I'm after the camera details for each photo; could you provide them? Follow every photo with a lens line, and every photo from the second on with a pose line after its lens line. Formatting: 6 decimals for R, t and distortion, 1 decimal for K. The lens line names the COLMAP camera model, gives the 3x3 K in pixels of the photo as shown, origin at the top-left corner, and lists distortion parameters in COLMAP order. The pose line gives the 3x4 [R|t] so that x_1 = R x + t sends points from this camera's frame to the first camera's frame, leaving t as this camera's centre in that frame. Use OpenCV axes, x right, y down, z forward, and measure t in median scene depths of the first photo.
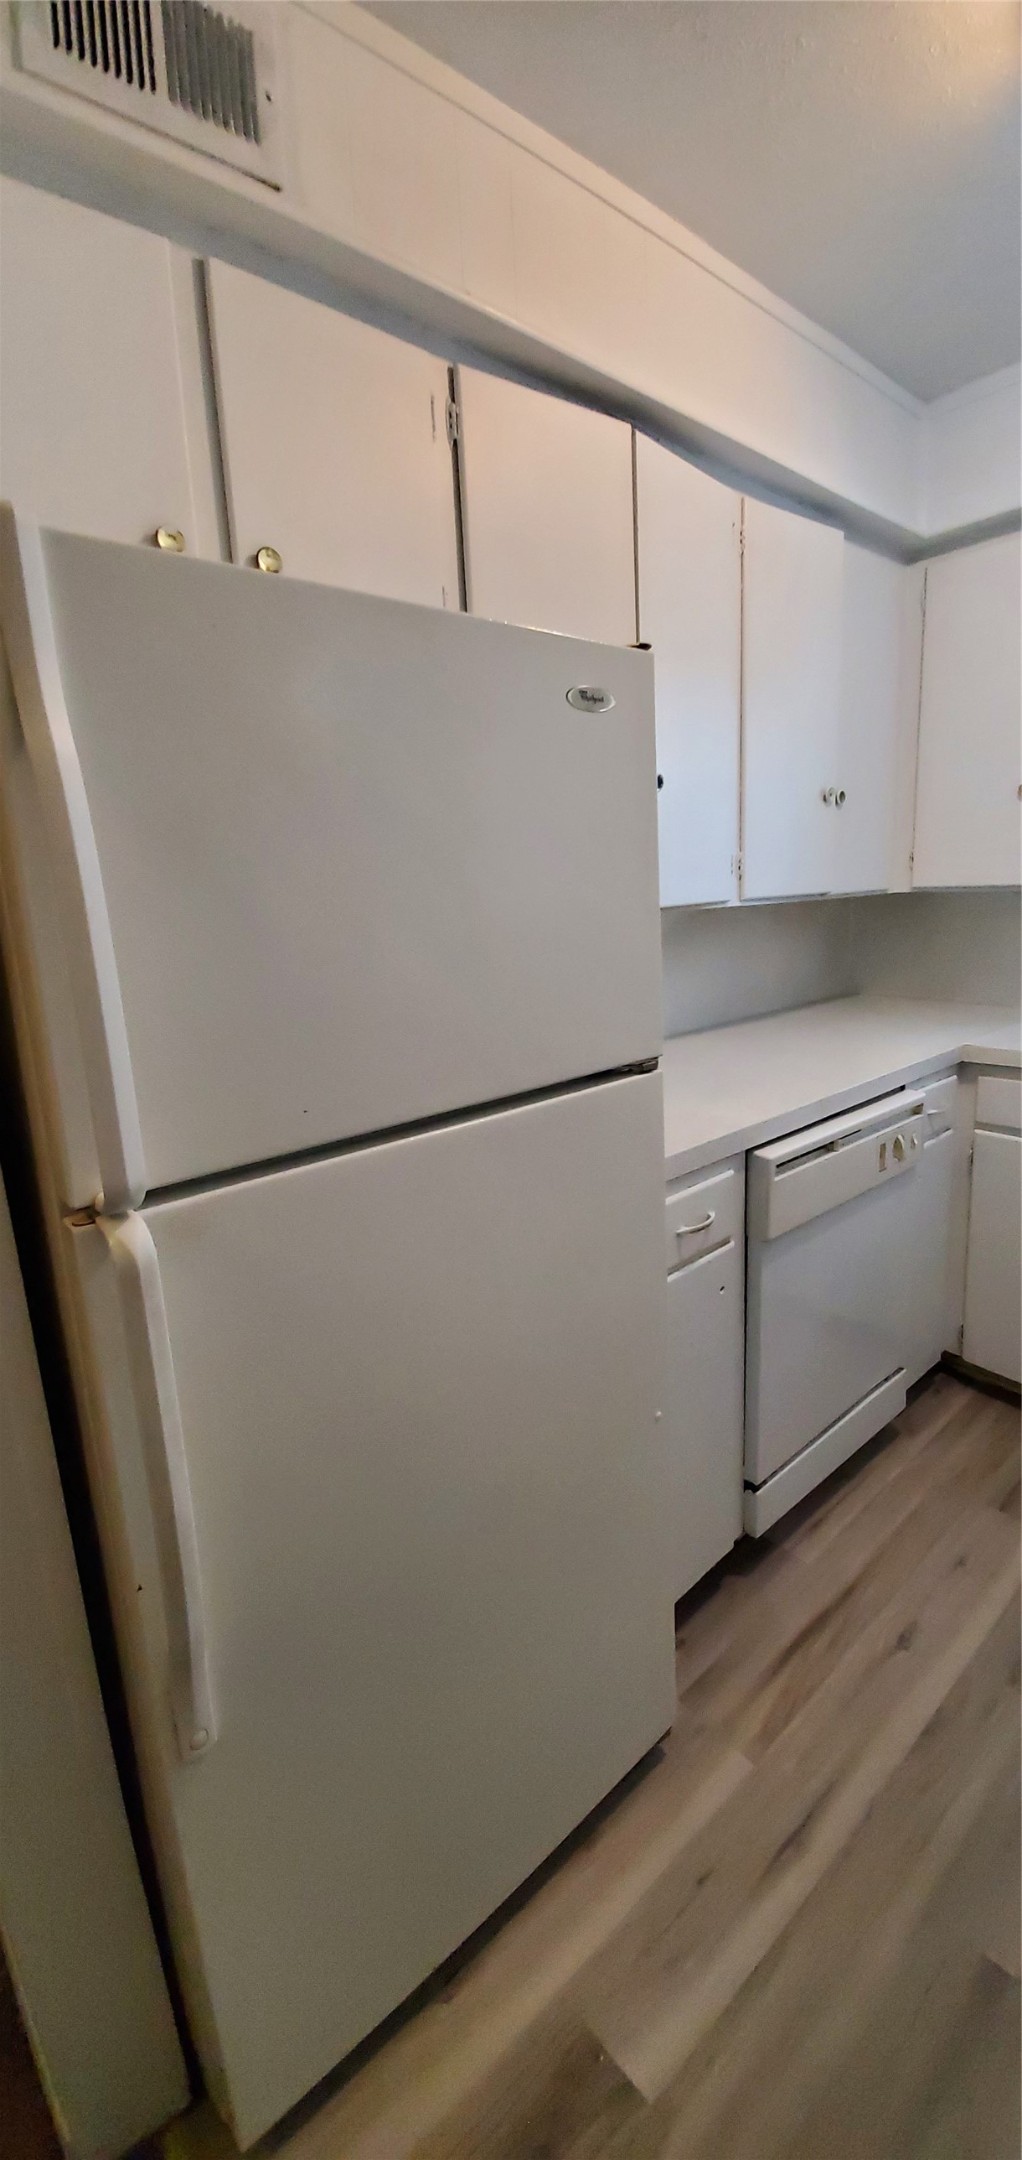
lens RADIAL K [[853.2, 0, 523.9], [0, 853.2, 1055.8], [0, 0, 1]] dist [0.018526, -0.021040]
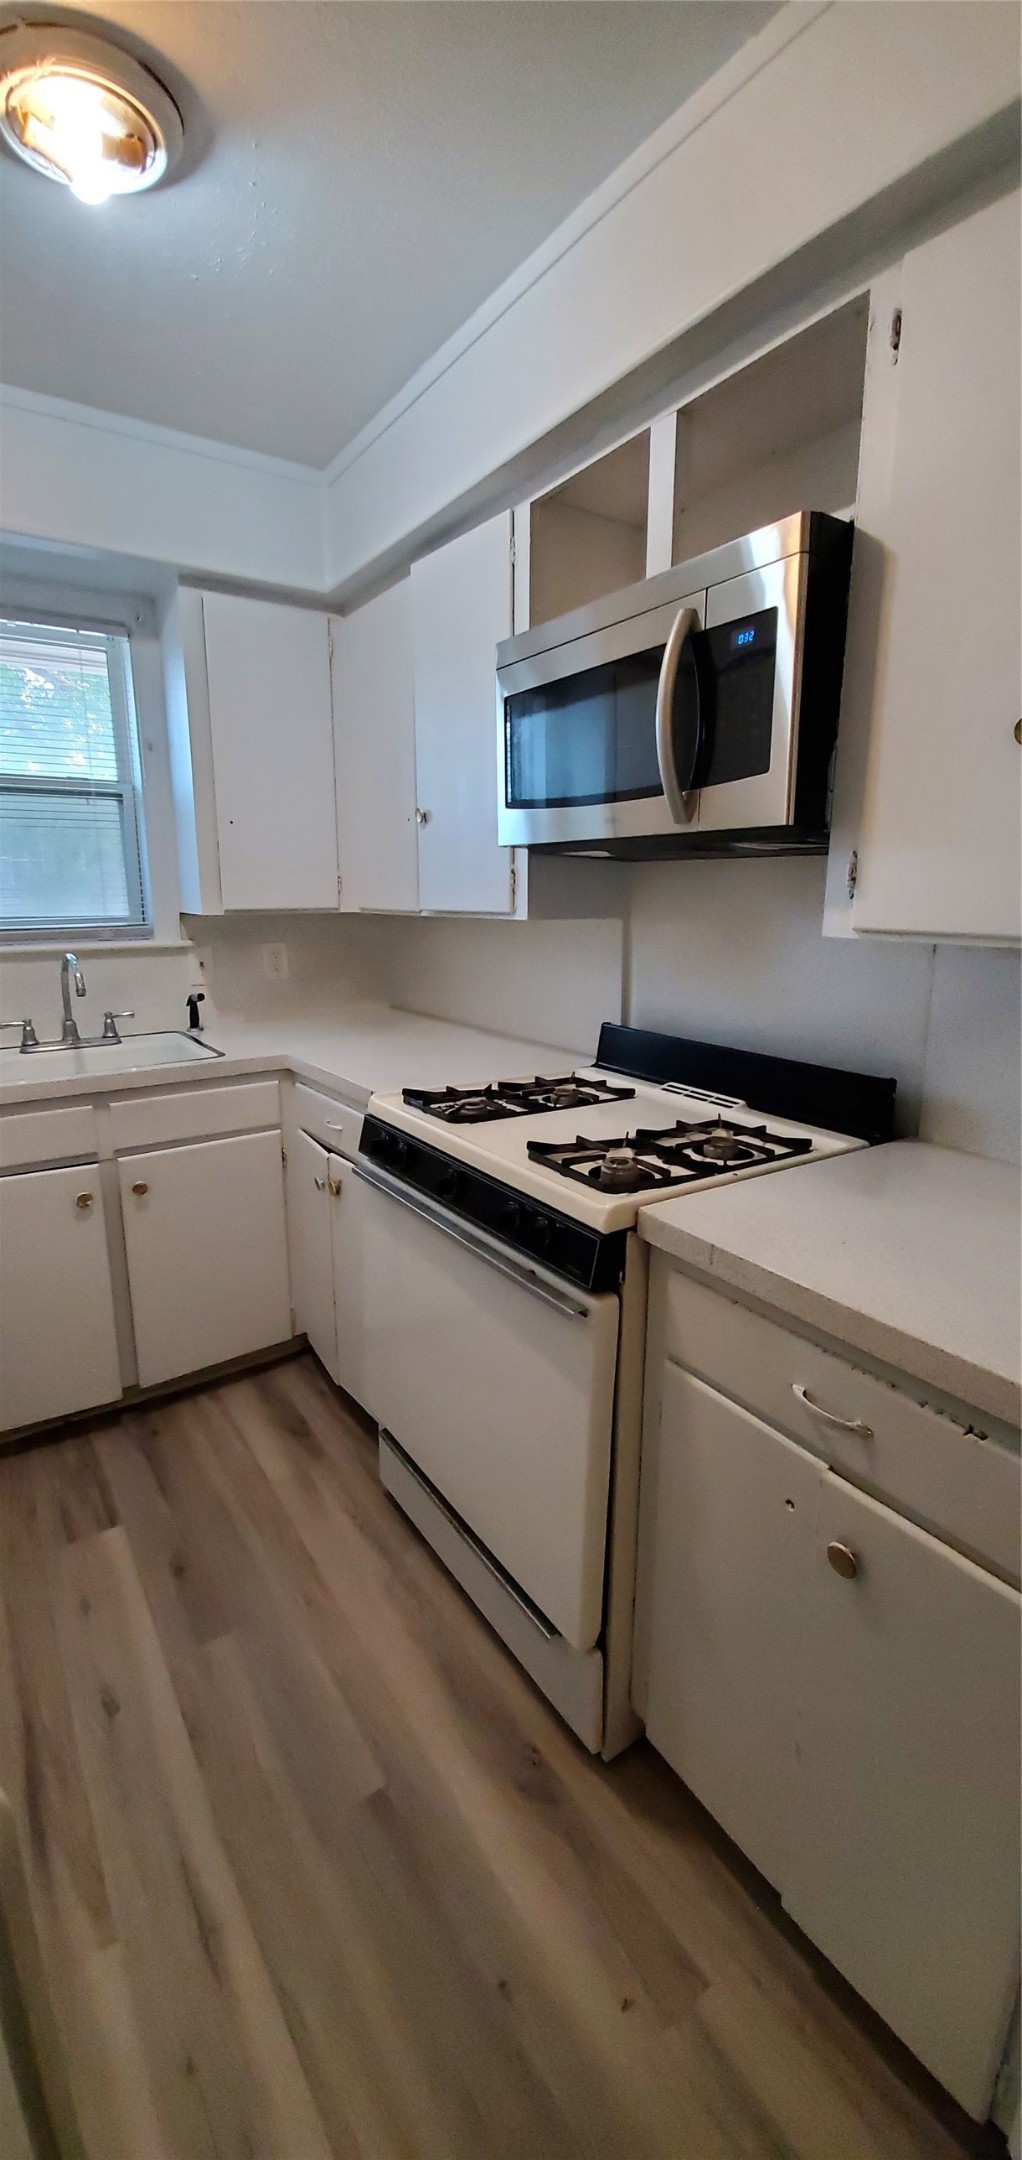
lens RADIAL K [[853.2, 0, 523.9], [0, 853.2, 1055.8], [0, 0, 1]] dist [0.018526, -0.021040]
pose [[0.120230, -0.141893, 0.982553, -0.245967], [0.193712, 0.974061, 0.116963, -0.031524], [-0.973663, 0.176270, 0.144598, 0.214240]]
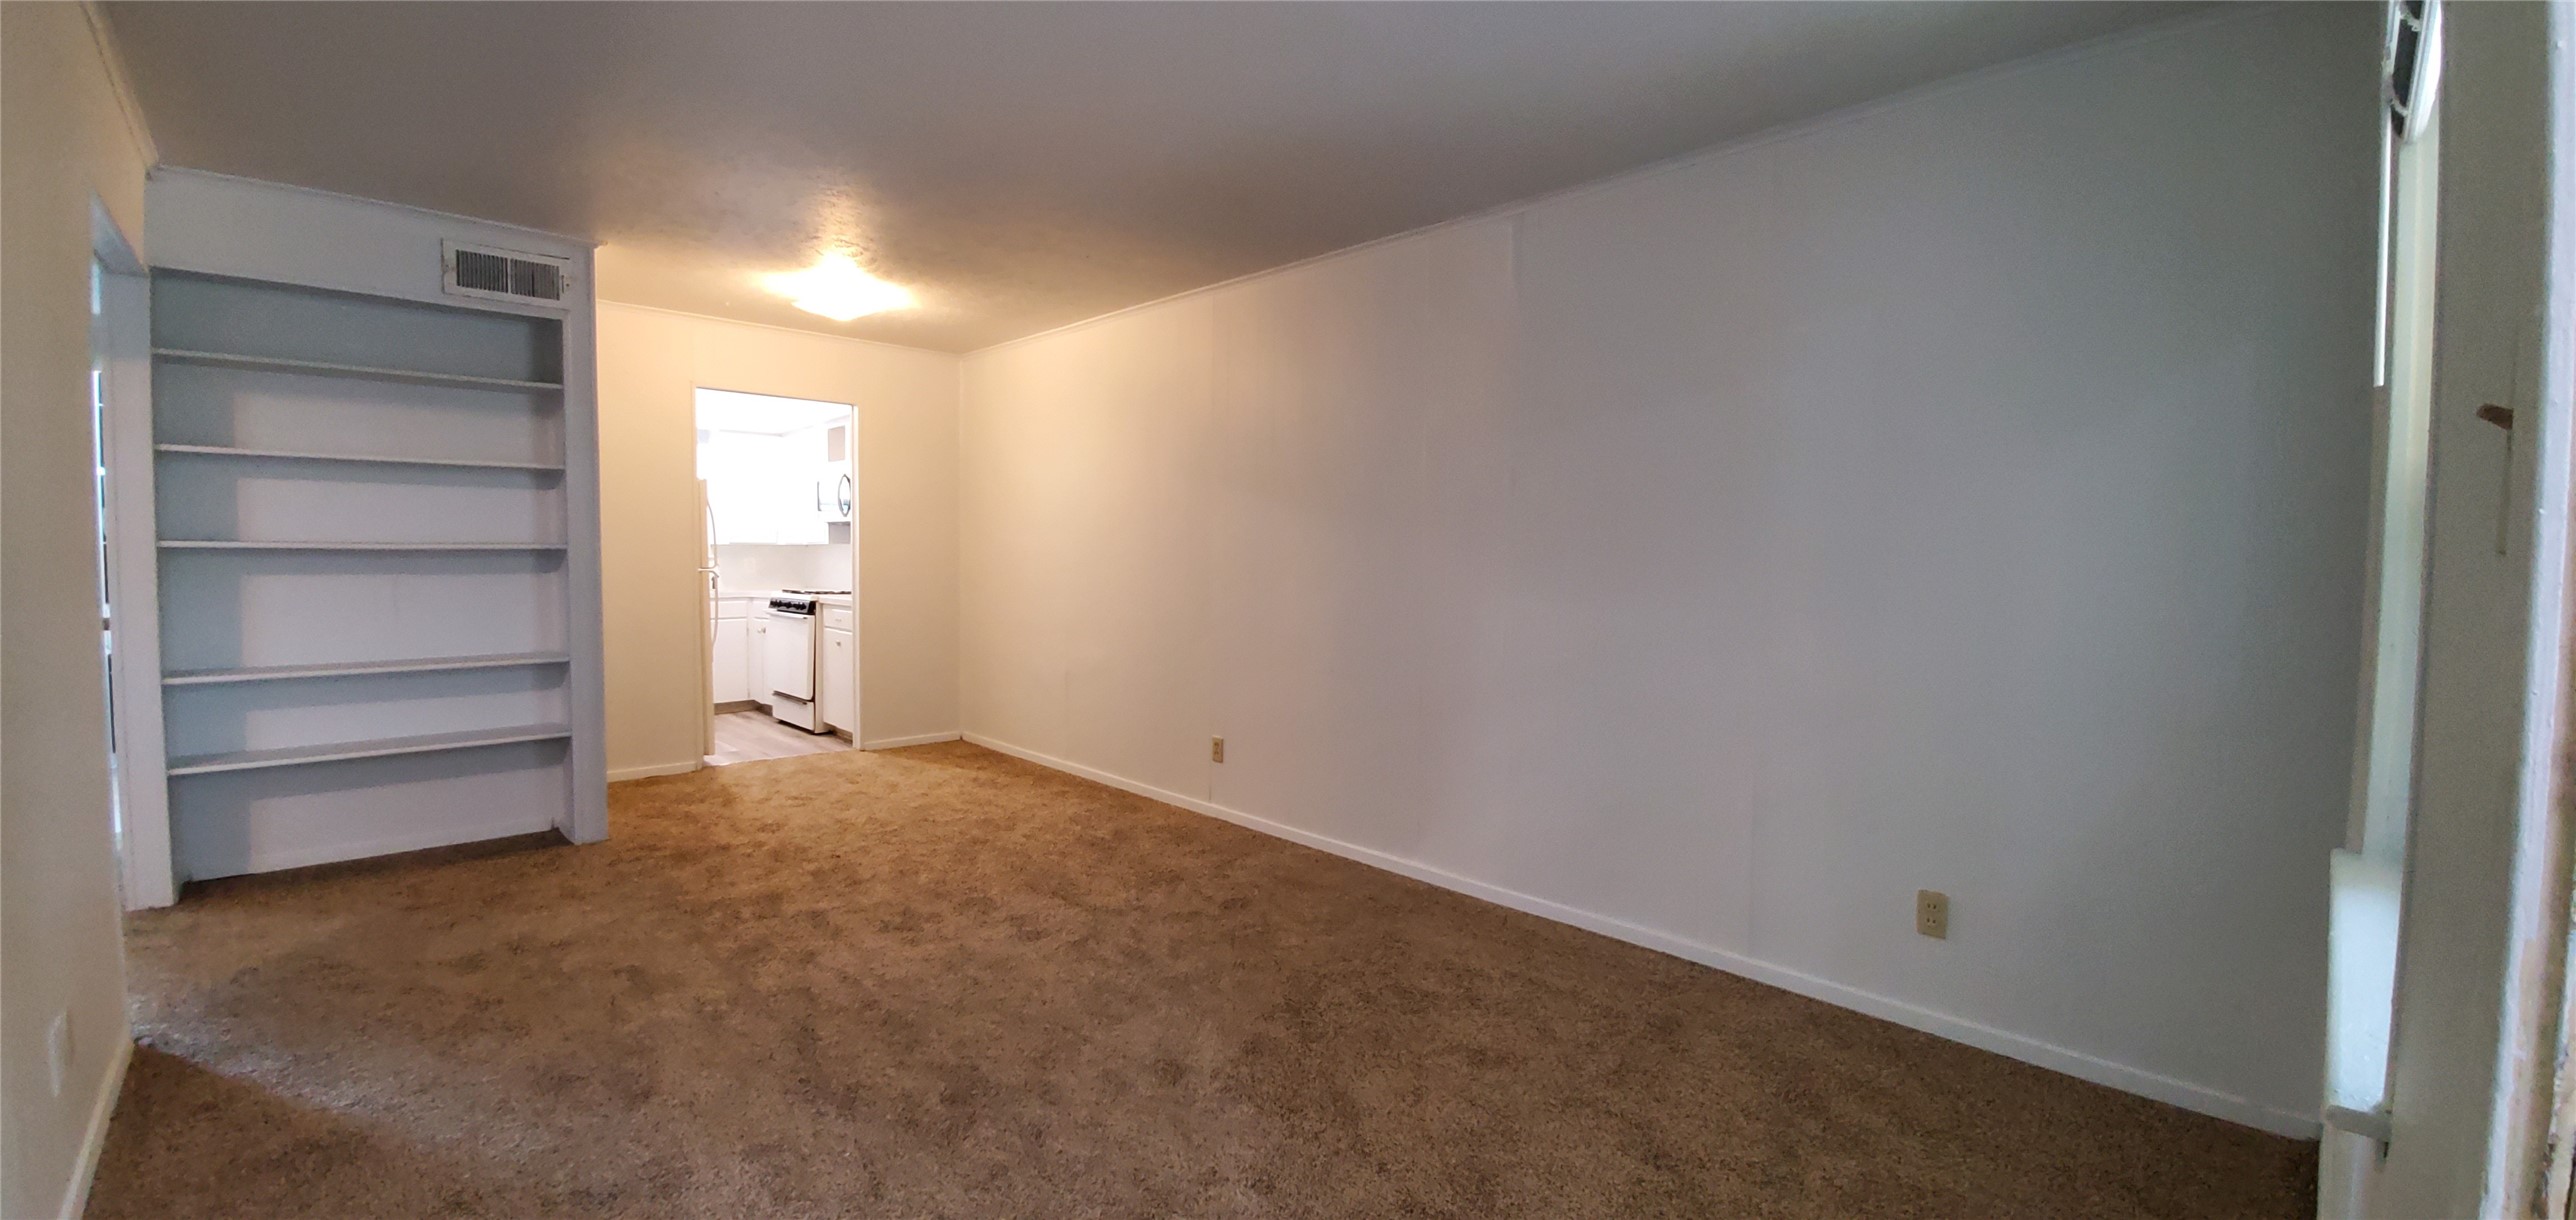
lens RADIAL K [[1017.5, 0, 1257.5], [0, 1017.5, 602.1], [0, 0, 1]] dist [0.018526, -0.021040]
pose [[-0.029780, 0.000549, 0.999556, -2.983270], [0.197306, 0.980327, 0.005340, 0.421033], [-0.979890, 0.197377, -0.029303, -1.027694]]
